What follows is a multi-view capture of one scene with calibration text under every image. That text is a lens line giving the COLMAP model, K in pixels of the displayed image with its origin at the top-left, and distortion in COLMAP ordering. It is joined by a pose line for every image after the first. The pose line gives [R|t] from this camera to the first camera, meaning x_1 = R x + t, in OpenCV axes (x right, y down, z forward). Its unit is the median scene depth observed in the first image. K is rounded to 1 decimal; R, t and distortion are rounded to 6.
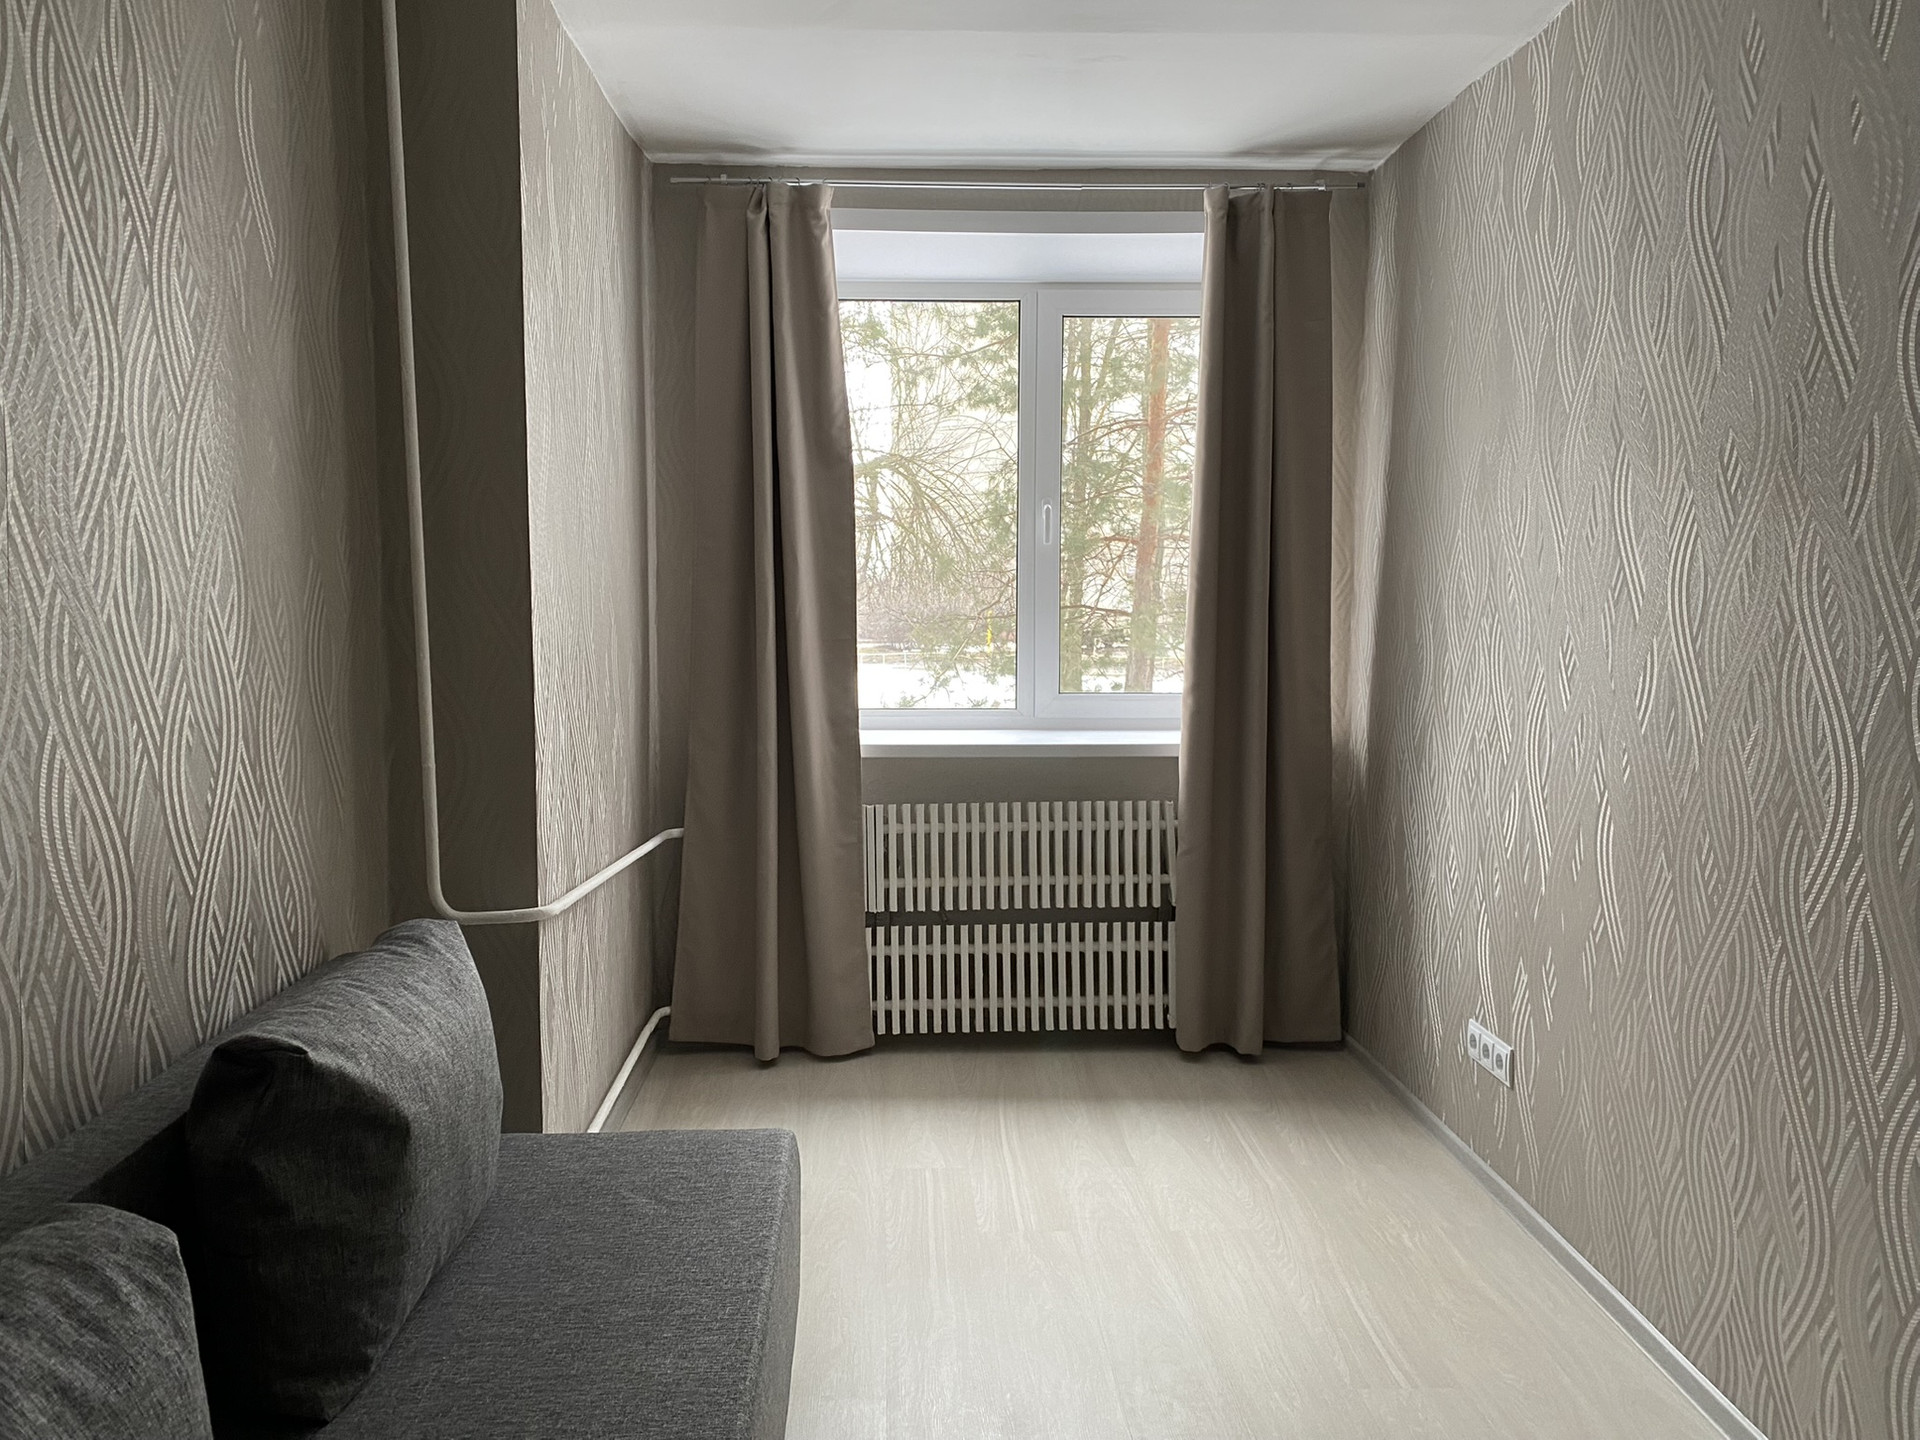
lens RADIAL K [[1442.1, 0, 942.7], [0, 1442.1, 710.9], [0, 0, 1]] dist [0.052762, -0.063042]
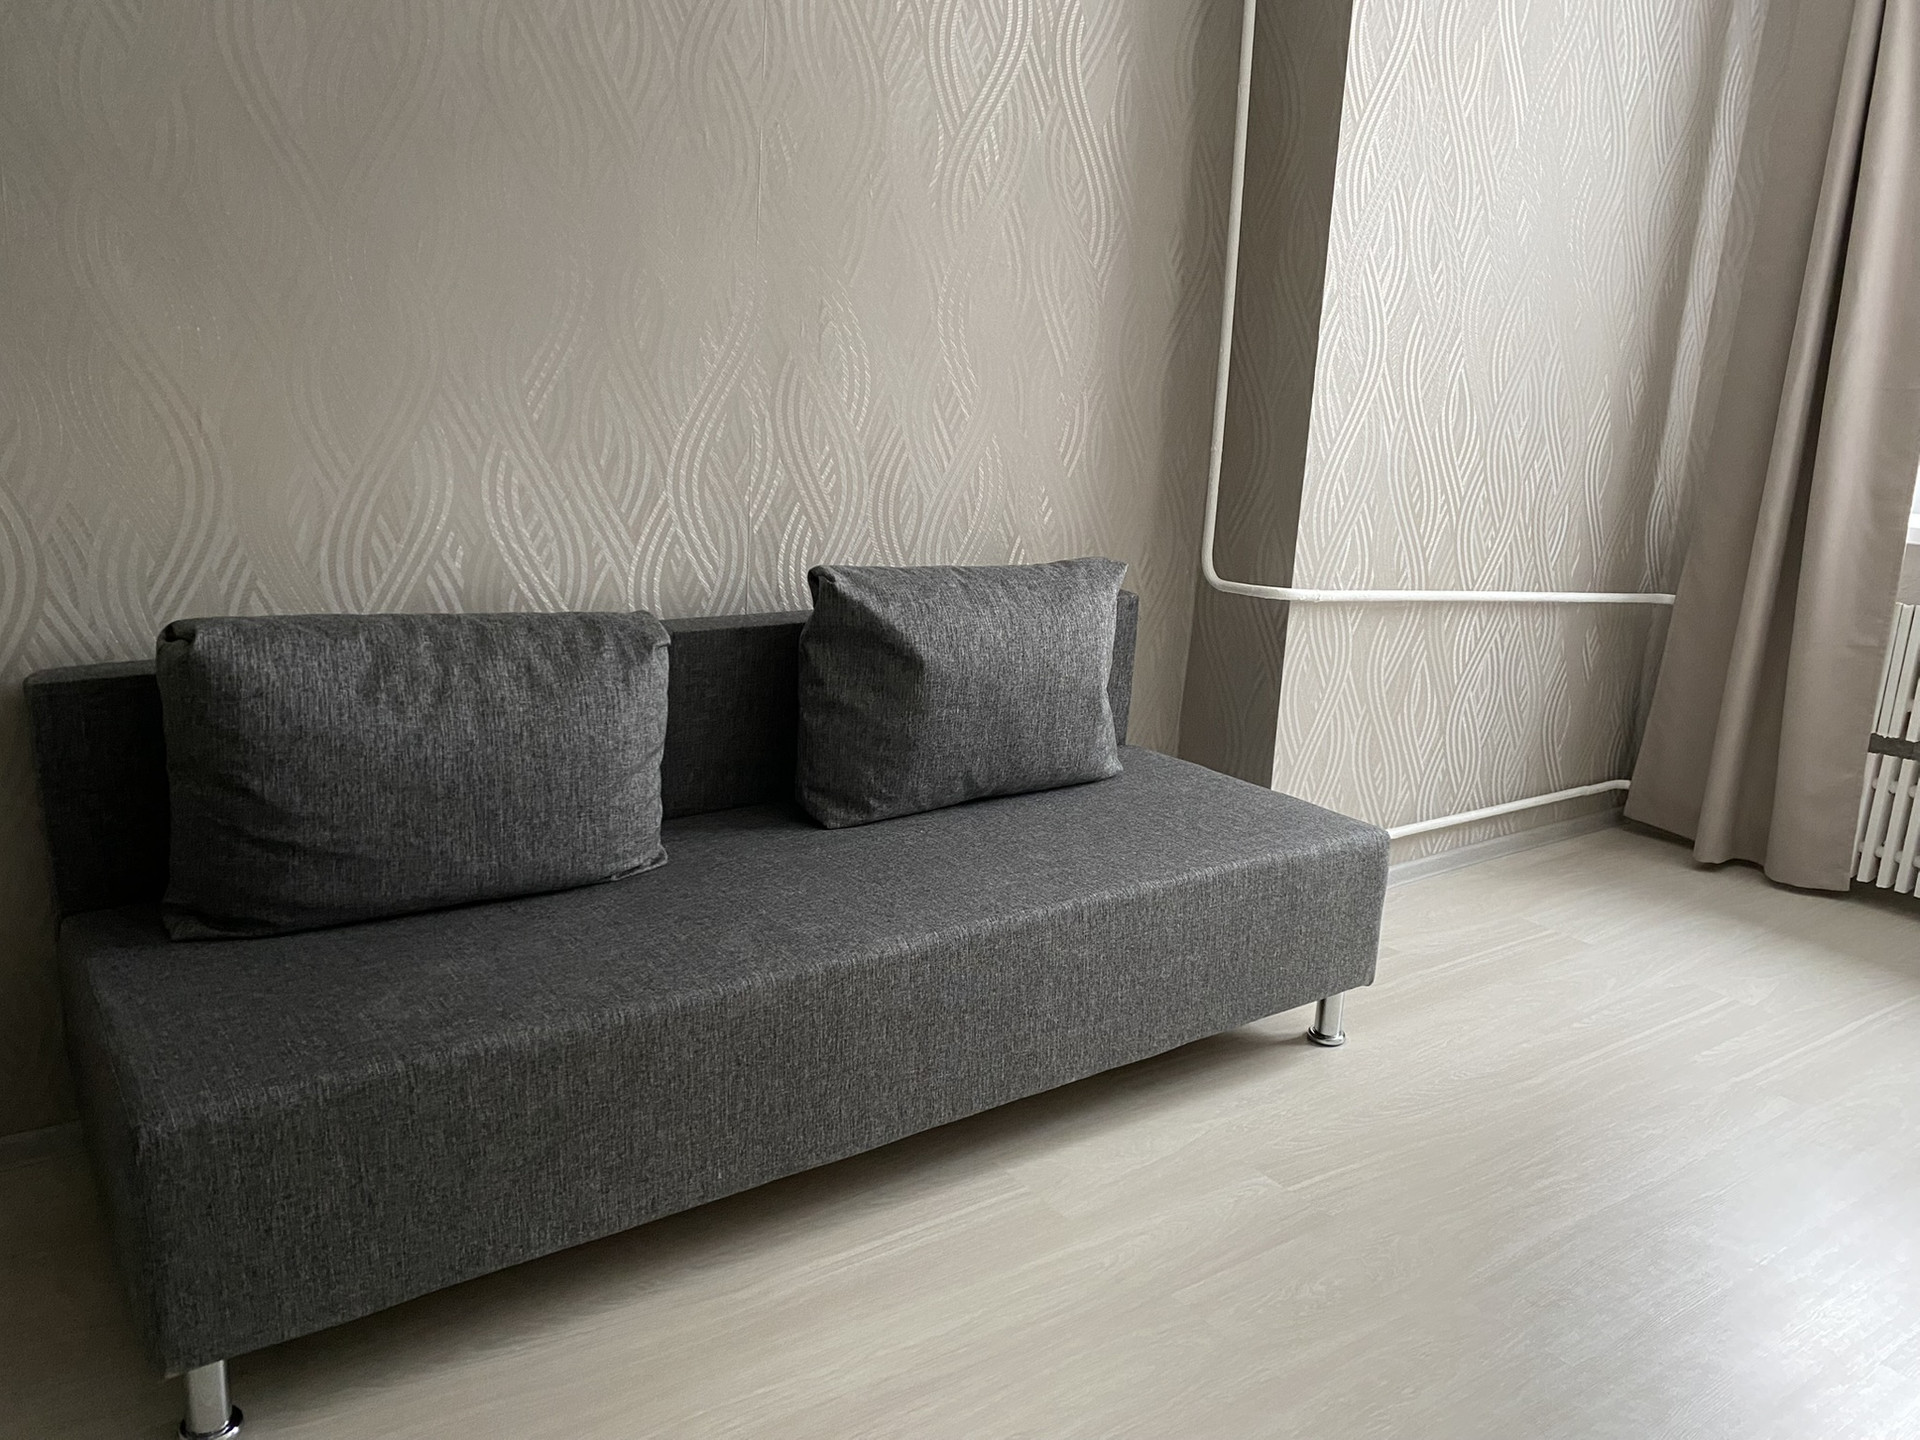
lens RADIAL K [[1442.1, 0, 965.5], [0, 1442.1, 716.7], [0, 0, 1]] dist [0.052762, -0.063042]
pose [[0.547880, 0.223566, -0.806130, 0.395307], [-0.111302, 0.974542, 0.194626, 0.032342], [0.829120, -0.016908, 0.558815, 0.135653]]
